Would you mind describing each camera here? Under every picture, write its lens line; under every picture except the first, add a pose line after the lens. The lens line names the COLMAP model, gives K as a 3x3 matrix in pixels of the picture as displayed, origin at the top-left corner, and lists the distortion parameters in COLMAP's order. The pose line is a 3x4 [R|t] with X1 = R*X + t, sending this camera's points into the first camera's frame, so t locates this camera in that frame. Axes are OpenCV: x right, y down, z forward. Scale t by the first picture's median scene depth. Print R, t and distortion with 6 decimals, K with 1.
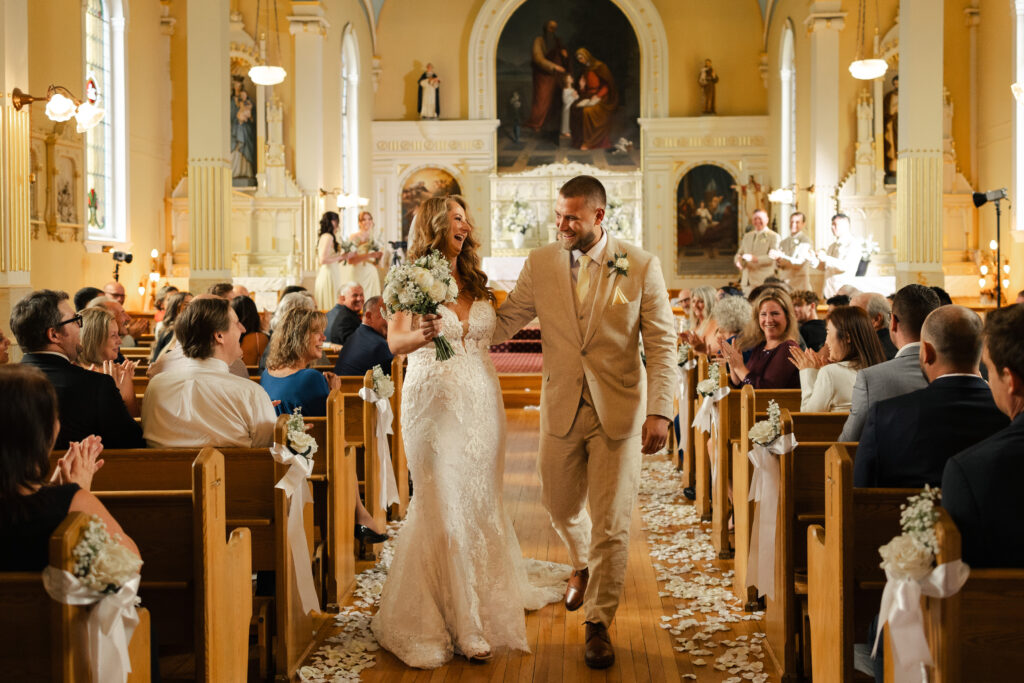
lens RADIAL K [[1336.6, 0, 537.8], [0, 1336.6, 298.5], [0, 0, 1]] dist [0.024146, 0.000000]
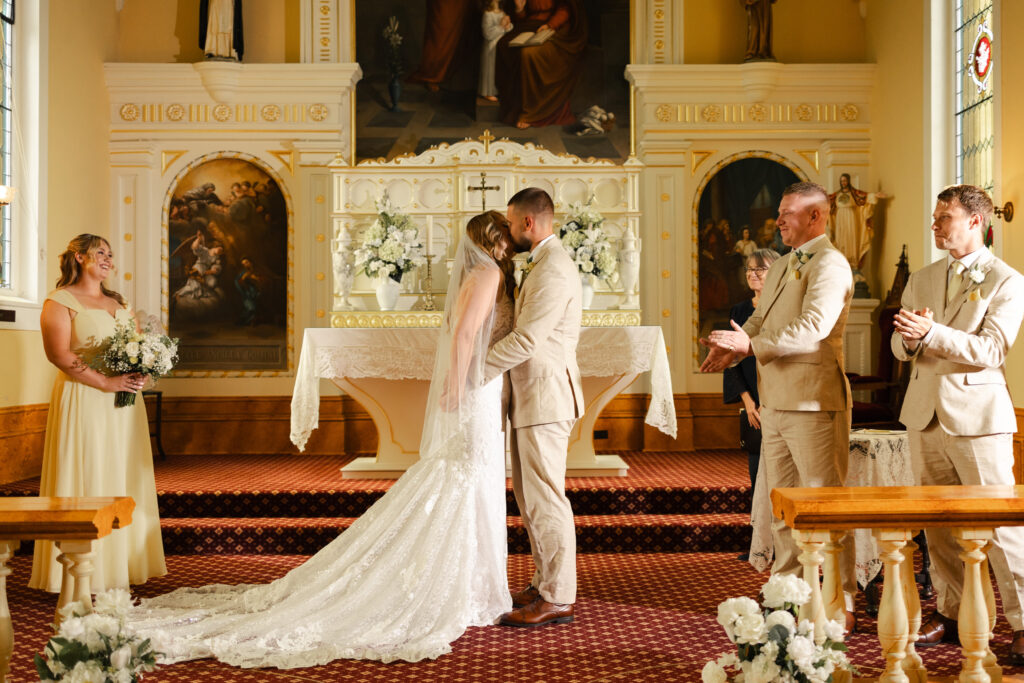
lens RADIAL K [[1165.1, 0, 557.2], [0, 1165.1, 323.3], [0, 0, 1]] dist [0.026793, 0.000000]
pose [[0.997601, 0.003947, 0.069118, 0.016633], [-0.000626, 0.998847, -0.048006, -0.012246], [-0.069228, 0.047848, 0.996453, 0.548823]]
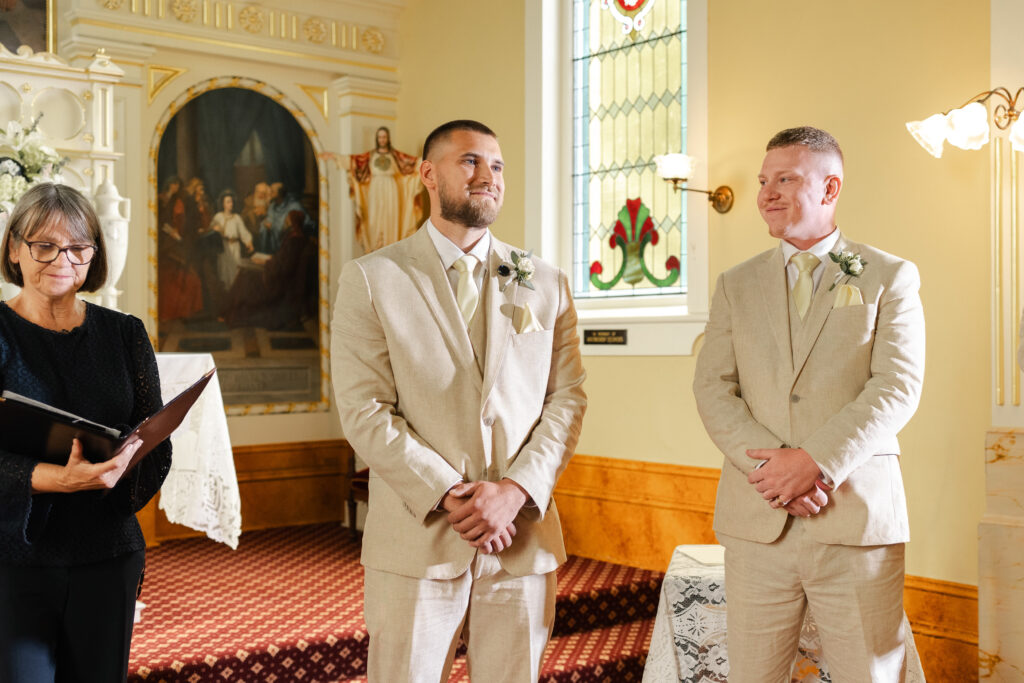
lens RADIAL K [[1265.5, 0, 562.3], [0, 1265.5, 357.4], [0, 0, 1]] dist [-0.005652, 0.000000]
pose [[0.742676, -0.001312, 0.669650, -0.032043], [0.011809, 0.999868, -0.011138, -0.025526], [-0.669547, 0.016180, 0.742594, 0.703356]]
